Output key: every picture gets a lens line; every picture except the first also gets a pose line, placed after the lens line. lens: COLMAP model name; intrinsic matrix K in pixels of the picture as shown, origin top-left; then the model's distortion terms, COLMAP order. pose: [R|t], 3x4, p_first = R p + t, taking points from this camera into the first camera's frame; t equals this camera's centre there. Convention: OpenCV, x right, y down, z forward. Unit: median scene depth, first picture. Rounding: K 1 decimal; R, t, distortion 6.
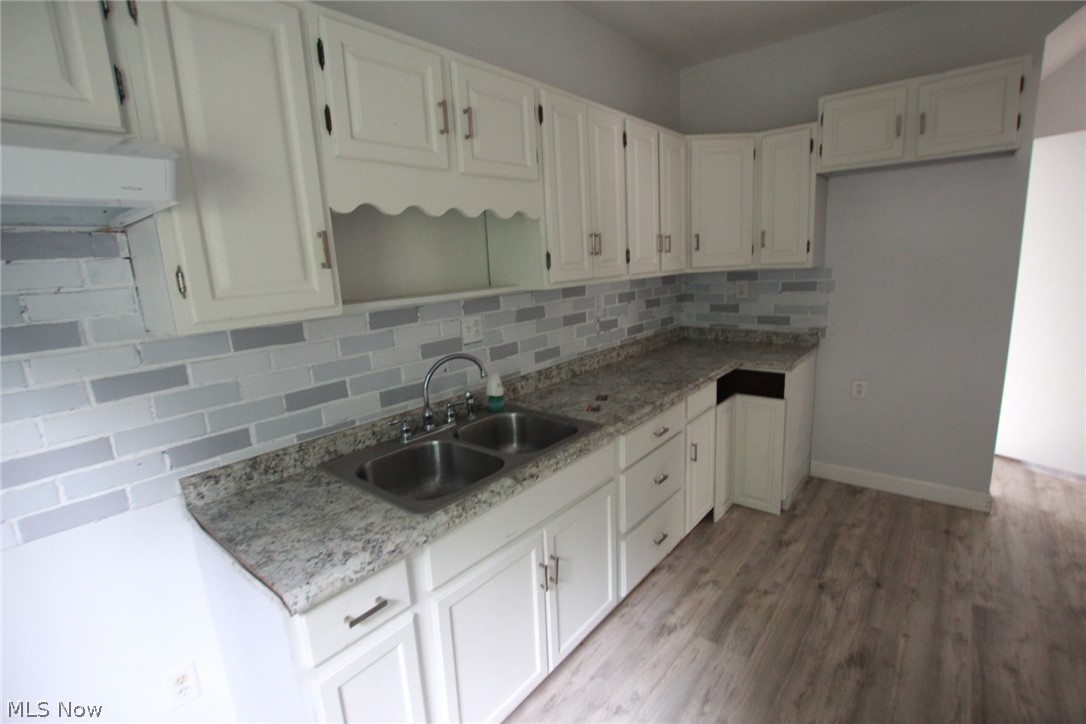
lens RADIAL K [[503.1, 0, 546.4], [0, 503.1, 362.5], [0, 0, 1]] dist [-0.023707, -0.000785]
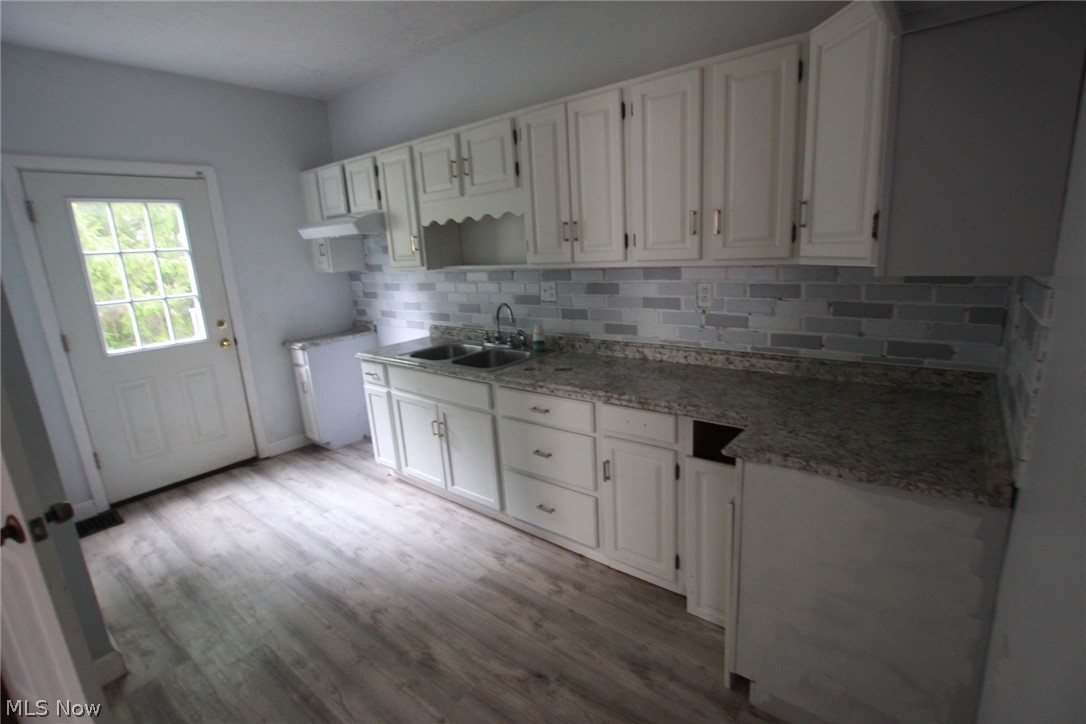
lens RADIAL K [[503.1, 0, 548.3], [0, 503.1, 362.6], [0, 0, 1]] dist [-0.023707, -0.000785]
pose [[0.015582, 0.276878, -0.960779, 1.147646], [-0.147281, 0.951050, 0.271685, -0.237605], [0.988972, 0.137271, 0.055598, 0.874528]]
